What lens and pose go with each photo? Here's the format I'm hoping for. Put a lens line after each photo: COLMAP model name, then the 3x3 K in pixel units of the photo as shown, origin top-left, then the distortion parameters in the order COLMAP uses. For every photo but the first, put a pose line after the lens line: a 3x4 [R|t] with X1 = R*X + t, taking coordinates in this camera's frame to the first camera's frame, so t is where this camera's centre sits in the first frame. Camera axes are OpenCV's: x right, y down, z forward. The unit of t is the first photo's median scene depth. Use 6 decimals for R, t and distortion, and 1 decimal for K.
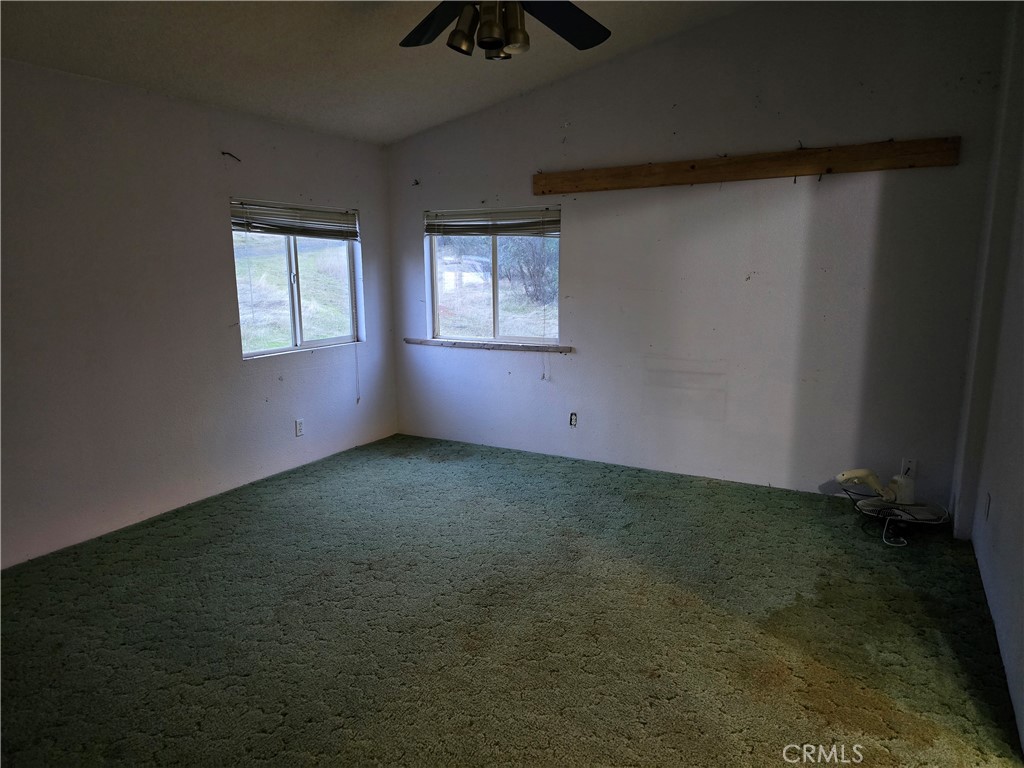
lens RADIAL K [[690.8, 0, 512.7], [0, 690.8, 385.6], [0, 0, 1]] dist [0.045514, -0.049039]
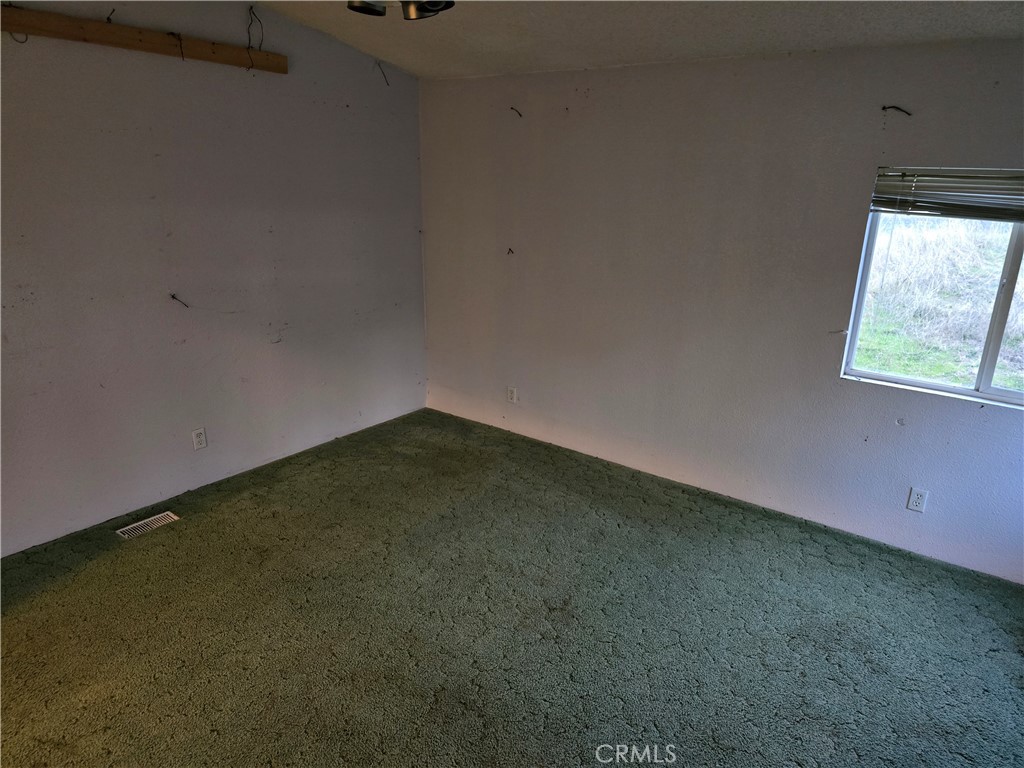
lens RADIAL K [[690.8, 0, 511.9], [0, 690.8, 382.8], [0, 0, 1]] dist [0.045514, -0.049039]
pose [[-0.157250, 0.292175, -0.943348, 0.418354], [-0.194333, 0.927400, 0.319630, -0.211849], [0.968249, 0.233586, -0.089054, 0.714395]]
